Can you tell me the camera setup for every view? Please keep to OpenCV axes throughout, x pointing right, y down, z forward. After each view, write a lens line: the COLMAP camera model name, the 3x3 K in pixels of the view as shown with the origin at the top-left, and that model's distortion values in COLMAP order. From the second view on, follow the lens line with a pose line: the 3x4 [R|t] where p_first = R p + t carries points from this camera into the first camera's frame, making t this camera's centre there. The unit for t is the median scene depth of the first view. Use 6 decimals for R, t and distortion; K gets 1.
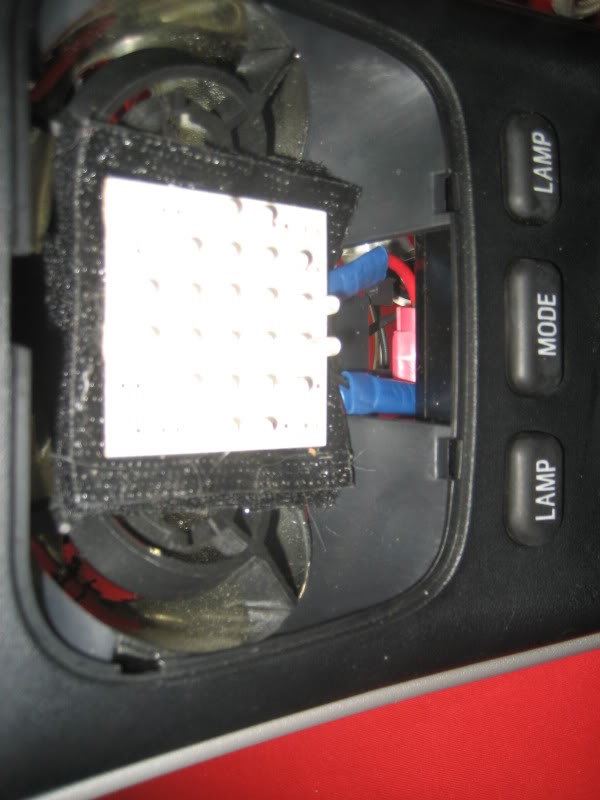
lens RADIAL K [[797.5, 0, 300.0], [0, 797.5, 400.0], [0, 0, 1]] dist [-0.102900, -0.004391]
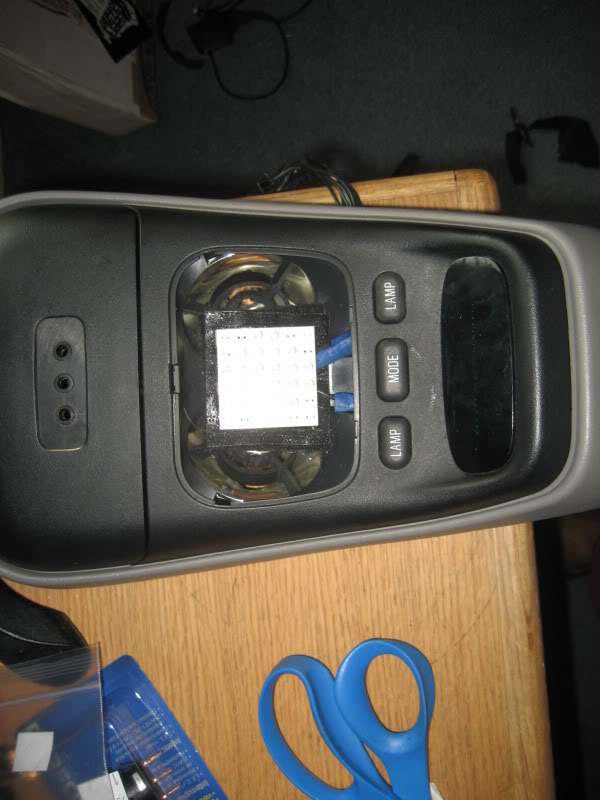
lens RADIAL K [[797.5, 0, 300.0], [0, 797.5, 400.0], [0, 0, 1]] dist [-0.102900, -0.004391]
pose [[0.833141, -0.040059, -0.551608, 1.526017], [0.034994, 0.999193, -0.019710, 0.031422], [0.551952, -0.002882, 0.833871, -1.176551]]
